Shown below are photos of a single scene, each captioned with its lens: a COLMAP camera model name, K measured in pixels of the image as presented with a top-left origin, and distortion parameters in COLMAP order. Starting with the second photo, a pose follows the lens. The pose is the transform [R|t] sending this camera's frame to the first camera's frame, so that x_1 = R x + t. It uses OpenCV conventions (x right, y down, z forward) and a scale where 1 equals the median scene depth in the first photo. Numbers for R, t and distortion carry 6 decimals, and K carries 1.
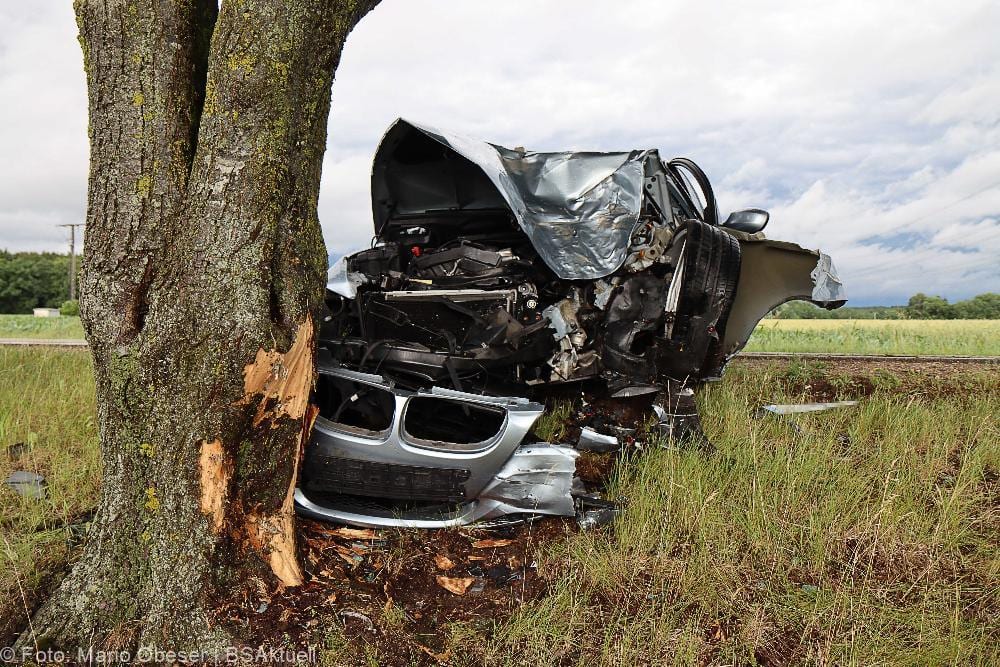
lens RADIAL K [[756.5, 0, 492.6], [0, 756.5, 333.1], [0, 0, 1]] dist [-0.000877, 0.003242]
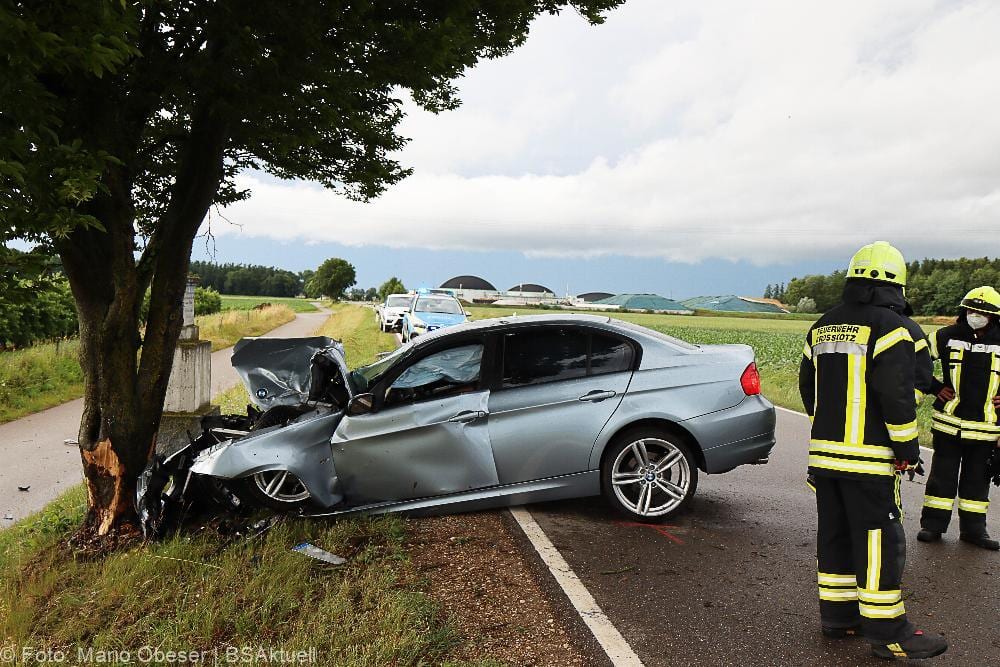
lens RADIAL K [[913.2, 0, 510.7], [0, 913.2, 331.3], [0, 0, 1]] dist [-0.094829, 0.199498]
pose [[0.324573, 0.033597, -0.945264, 2.870197], [-0.058008, 0.998195, 0.015561, -0.474991], [0.944080, 0.049782, 0.325936, 1.125334]]
